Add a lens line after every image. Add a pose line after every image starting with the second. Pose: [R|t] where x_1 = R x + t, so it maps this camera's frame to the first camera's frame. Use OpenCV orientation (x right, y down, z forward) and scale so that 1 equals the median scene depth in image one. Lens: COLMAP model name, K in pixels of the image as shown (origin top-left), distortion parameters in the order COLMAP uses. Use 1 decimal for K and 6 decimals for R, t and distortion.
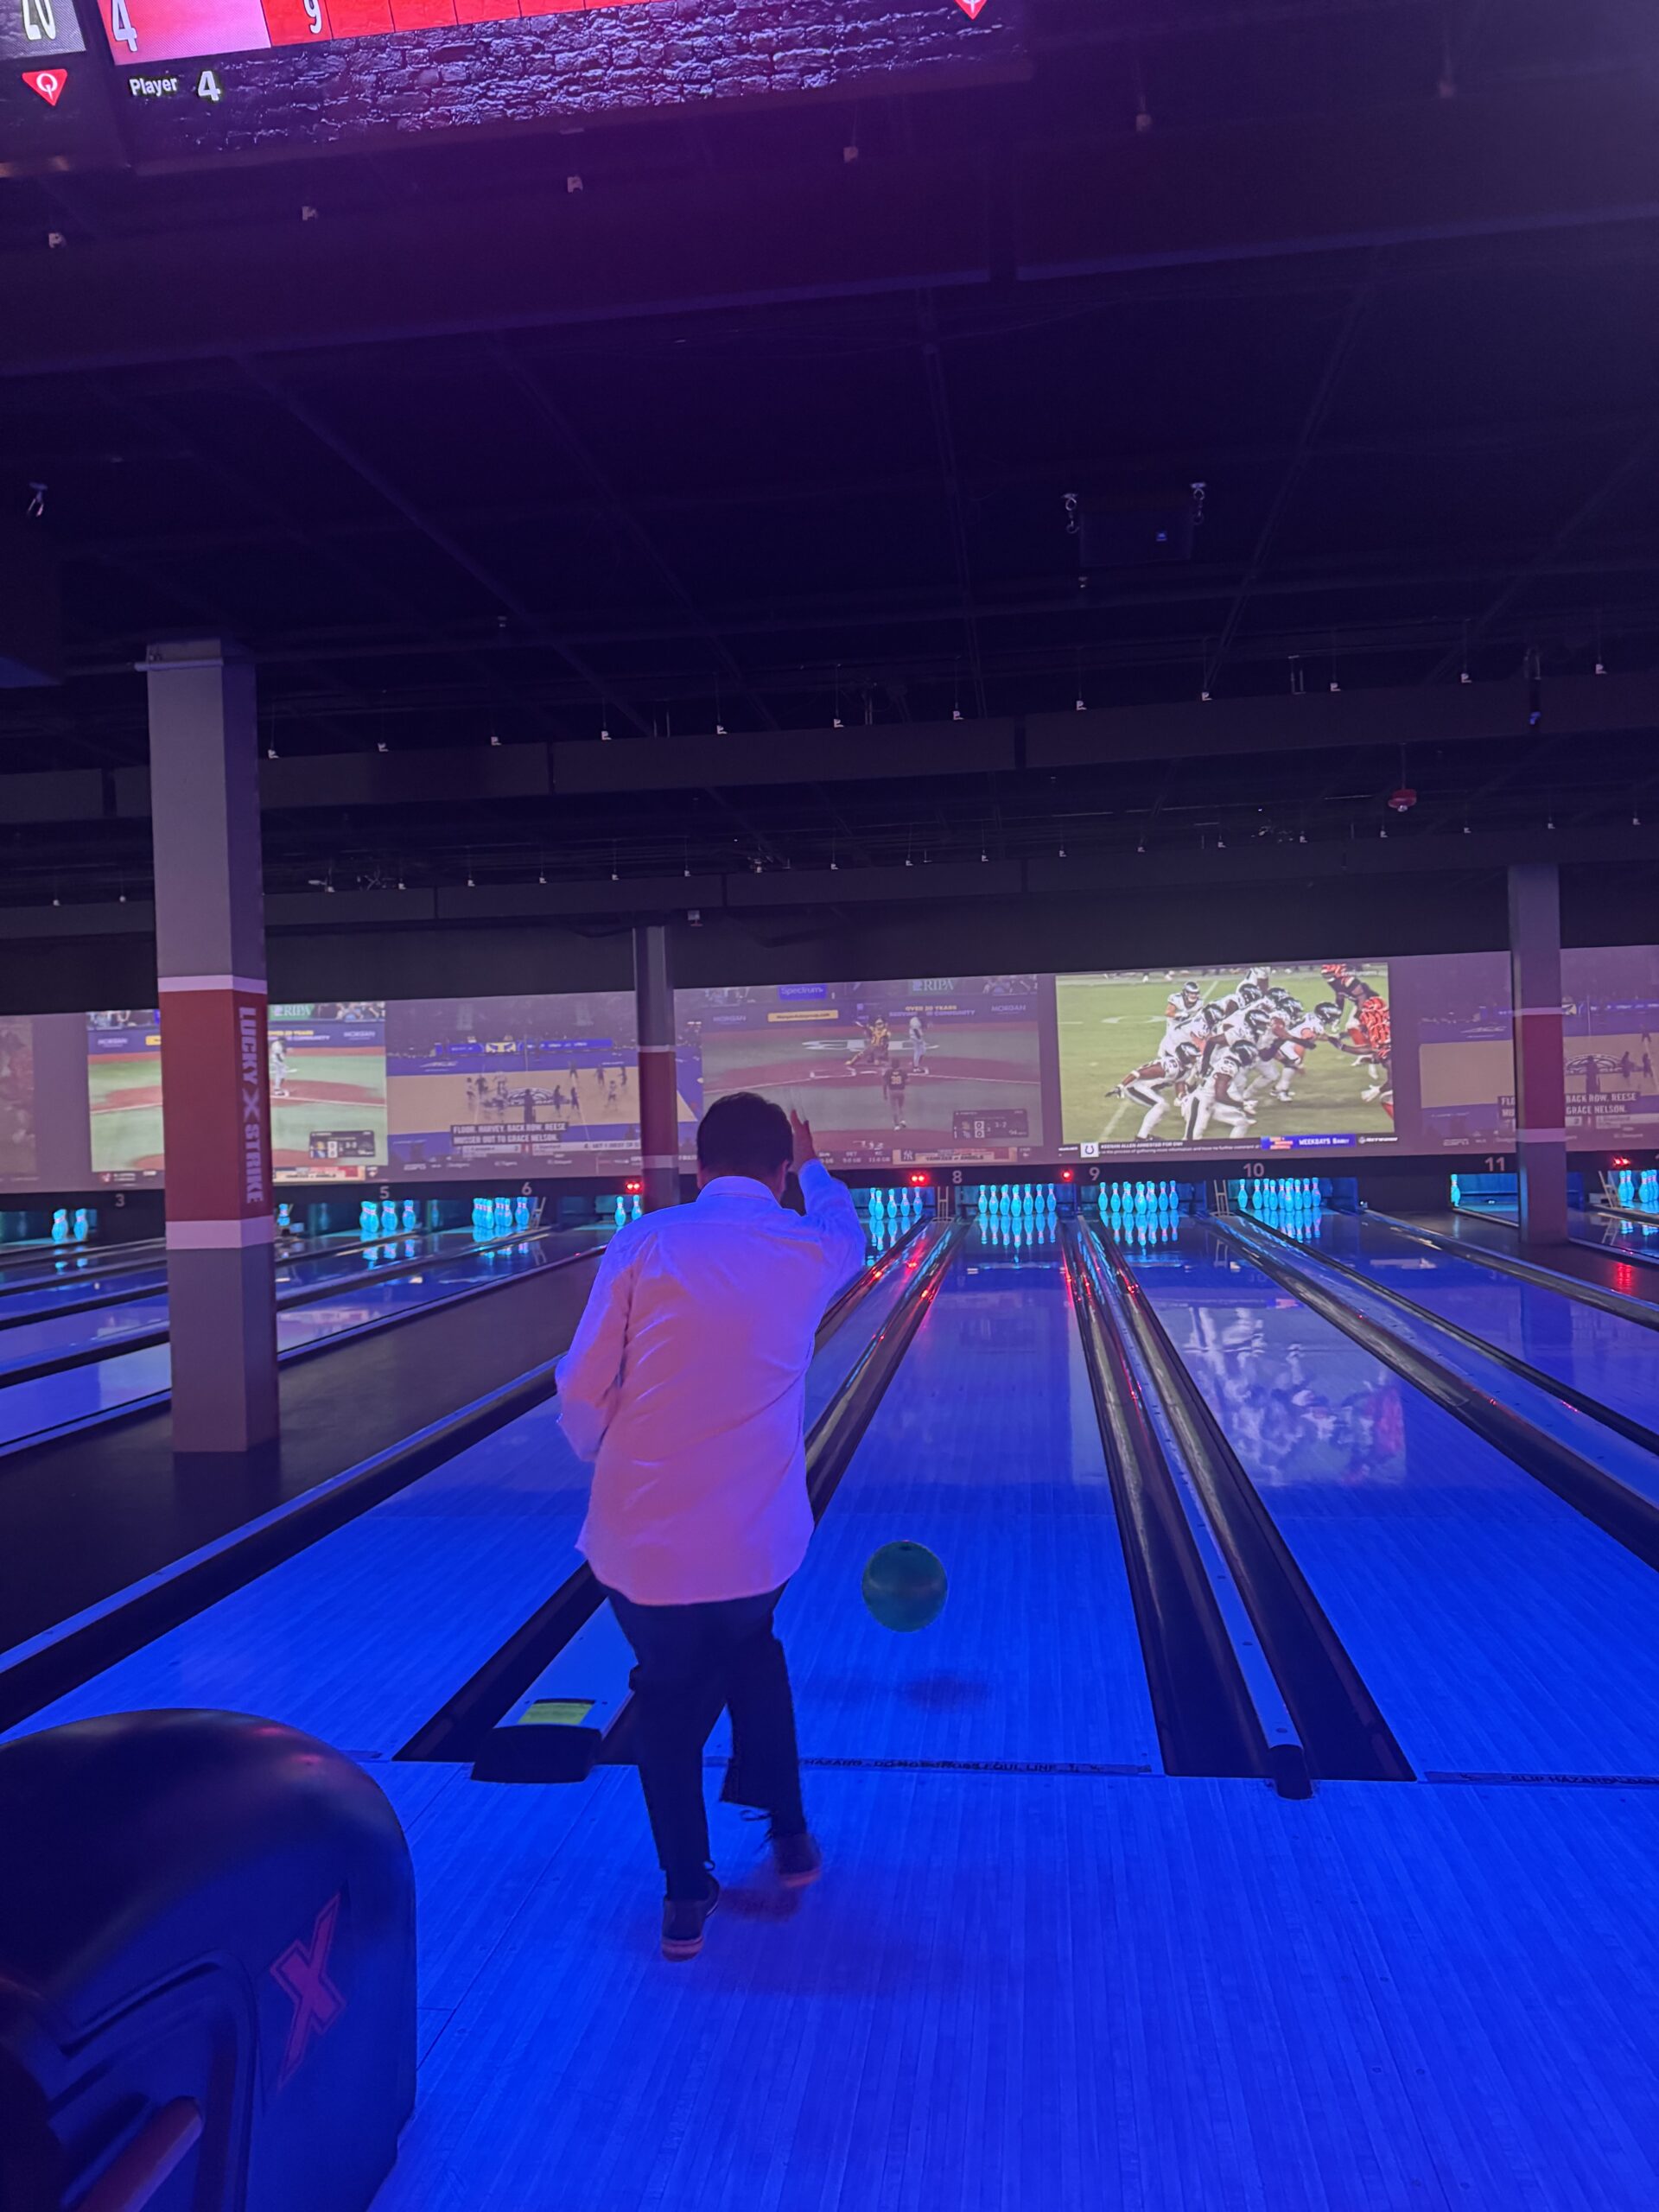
lens RADIAL K [[1549.6, 0, 832.2], [0, 1549.6, 1127.0], [0, 0, 1]] dist [0.063717, -0.077651]
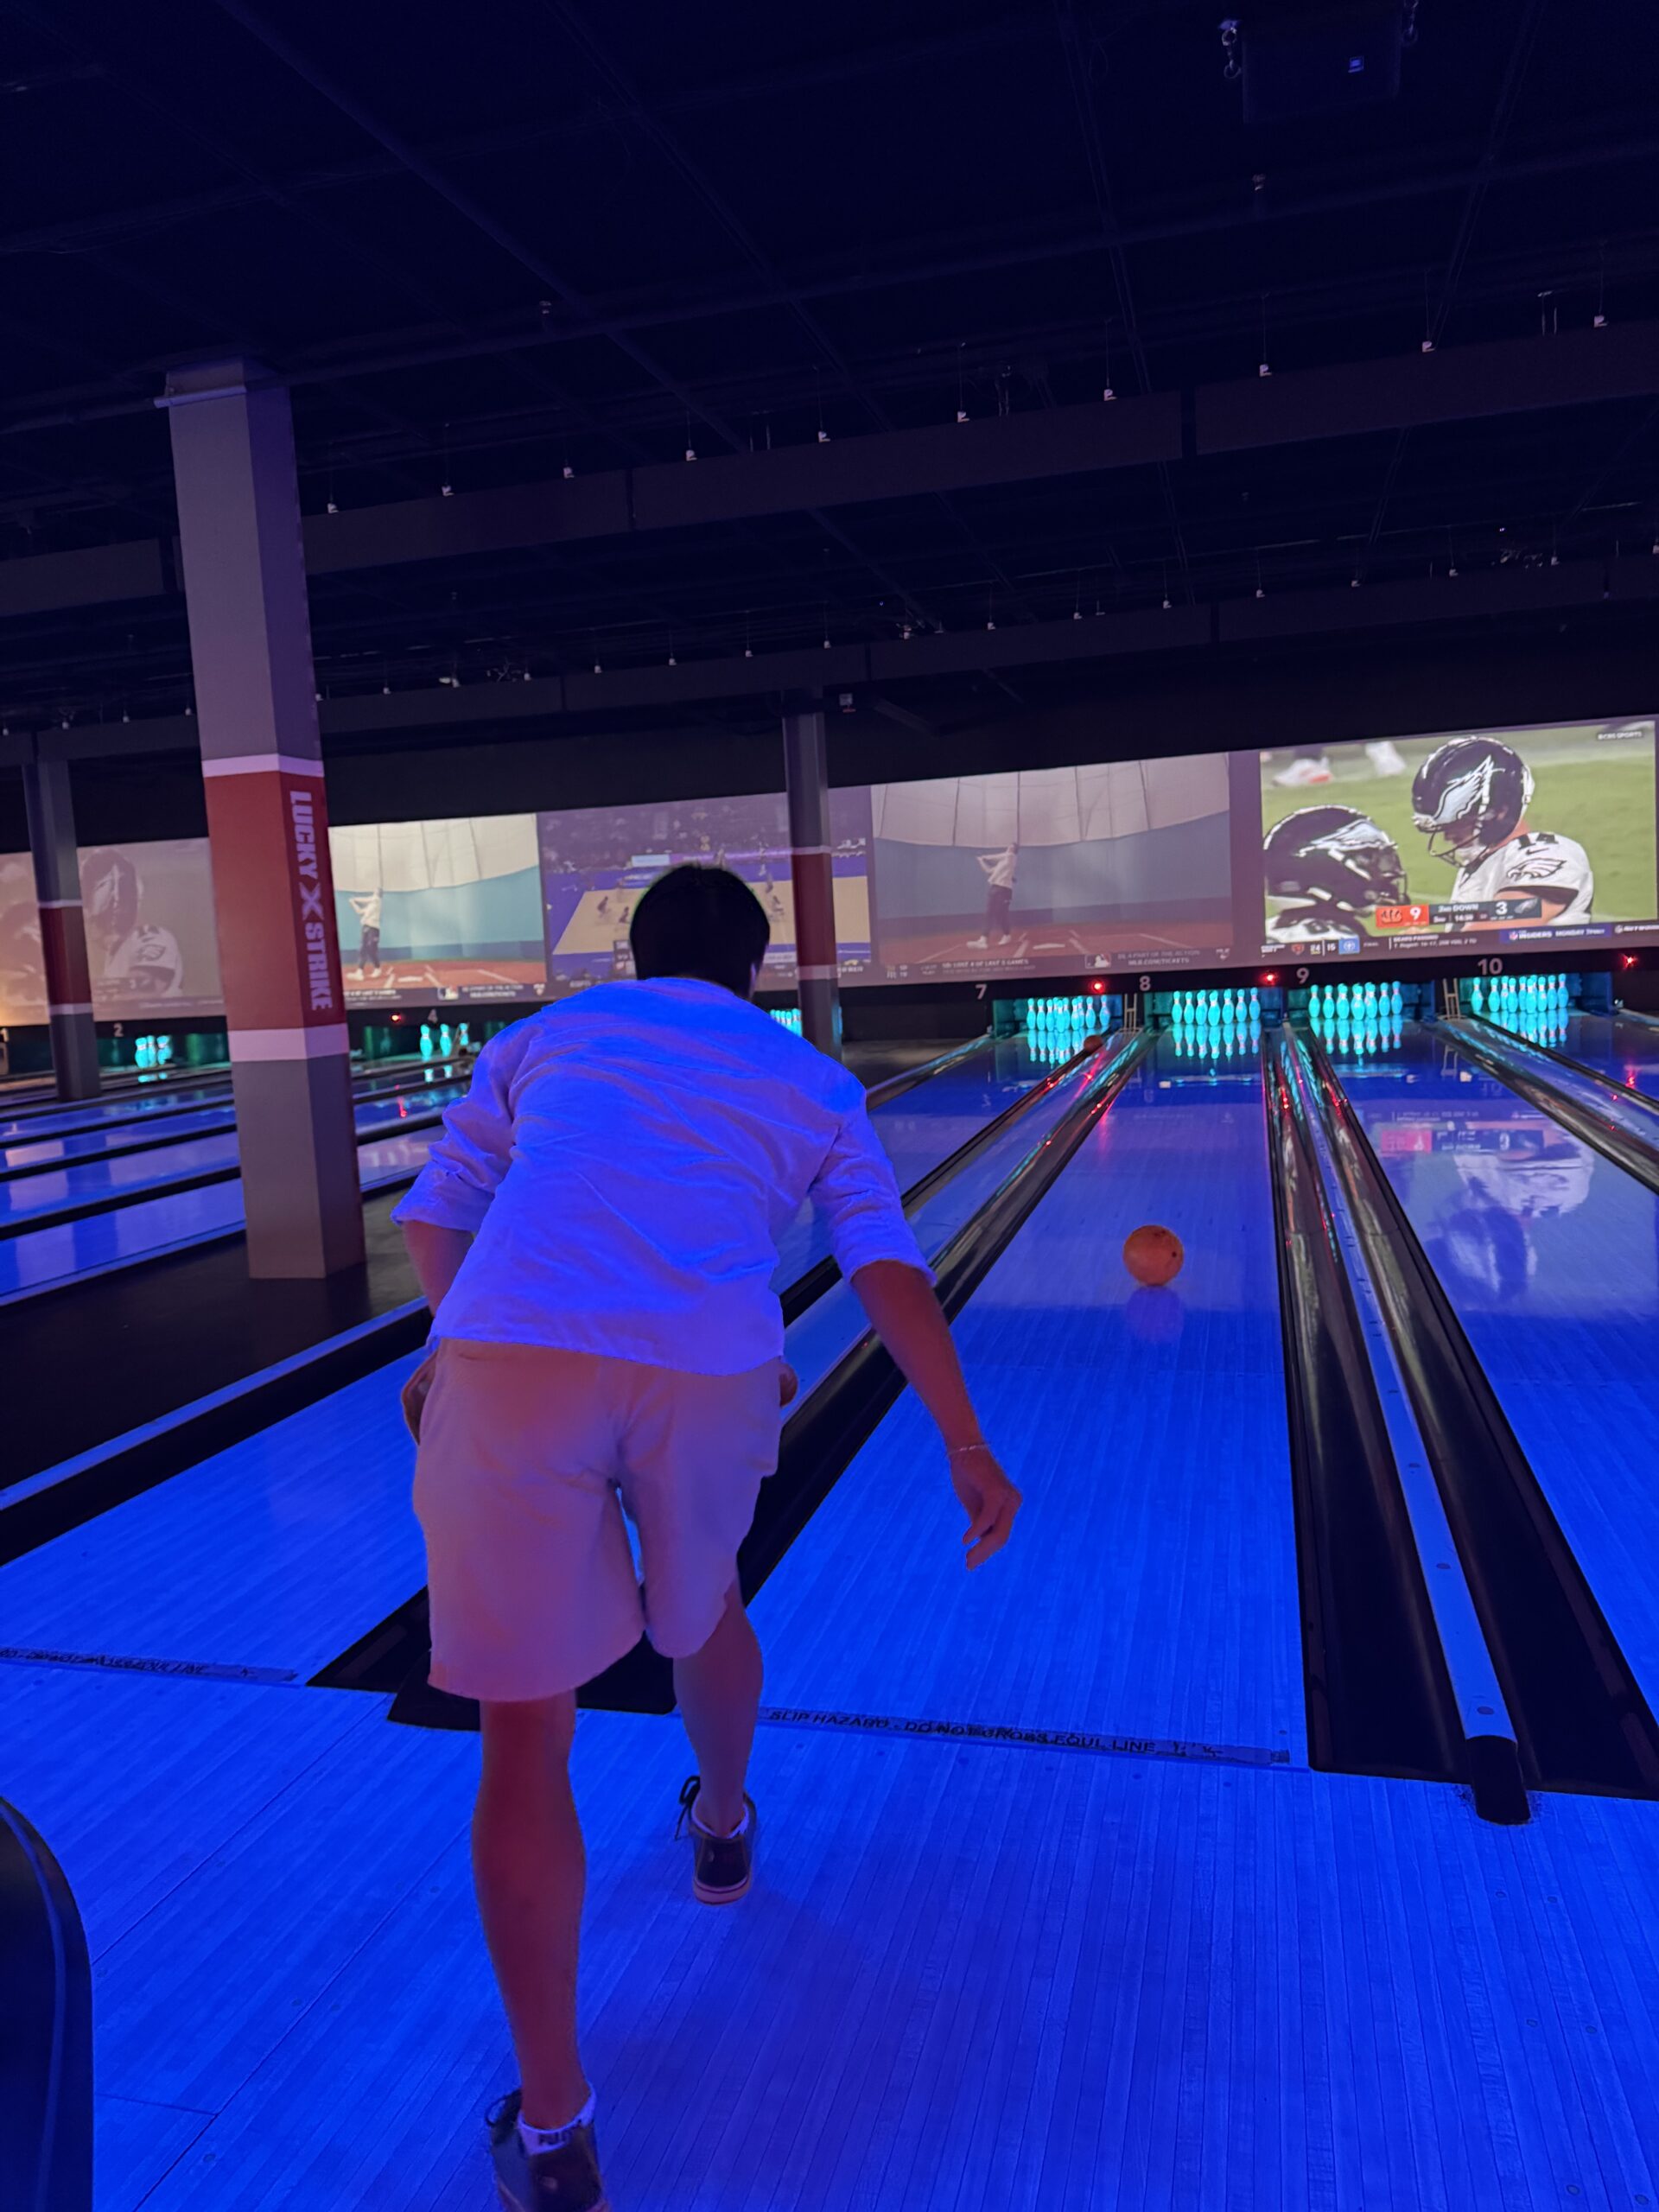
lens RADIAL K [[1549.6, 0, 810.9], [0, 1549.6, 1098.0], [0, 0, 1]] dist [0.063717, -0.077651]
pose [[0.989147, -0.008821, -0.146664, 0.047199], [0.023176, 0.995067, 0.096461, 0.019382], [0.145090, -0.098813, 0.984472, 0.147379]]
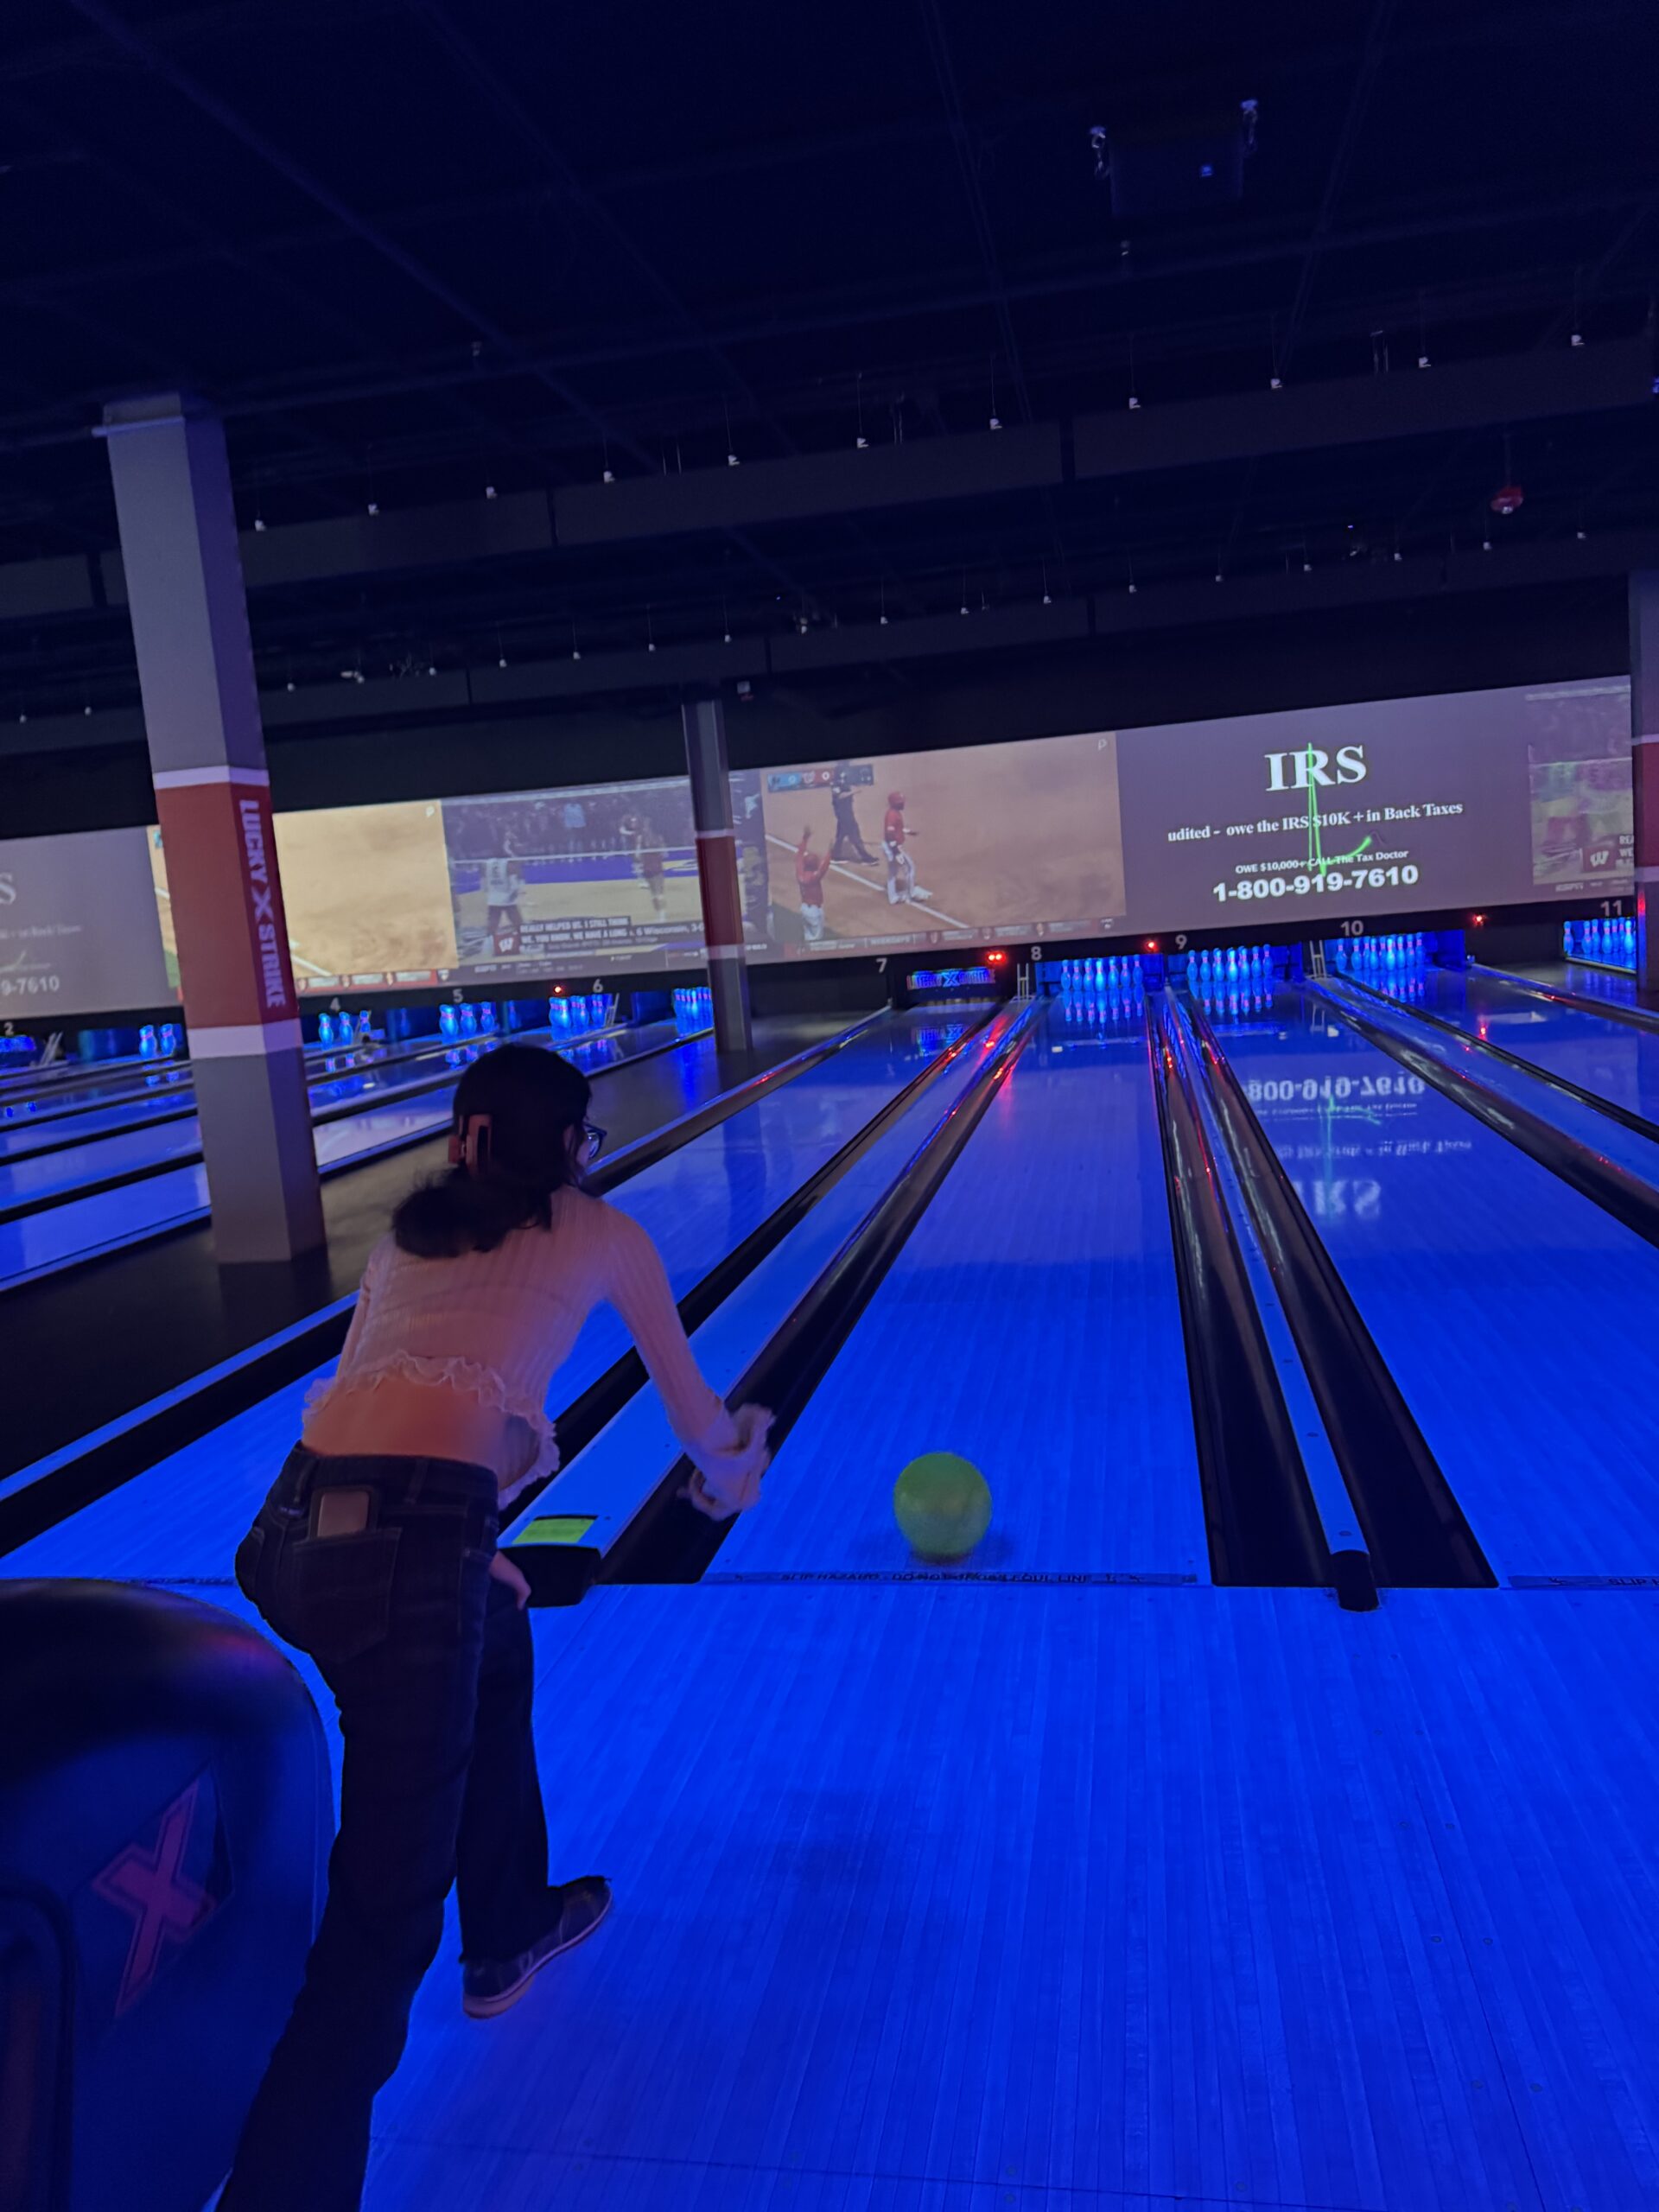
lens RADIAL K [[1549.6, 0, 833.1], [0, 1549.6, 1102.1], [0, 0, 1]] dist [0.063717, -0.077651]
pose [[0.997050, -0.042825, -0.063693, 0.031453], [0.050190, 0.991632, 0.118940, 0.009964], [0.058066, -0.121786, 0.990856, 0.063573]]
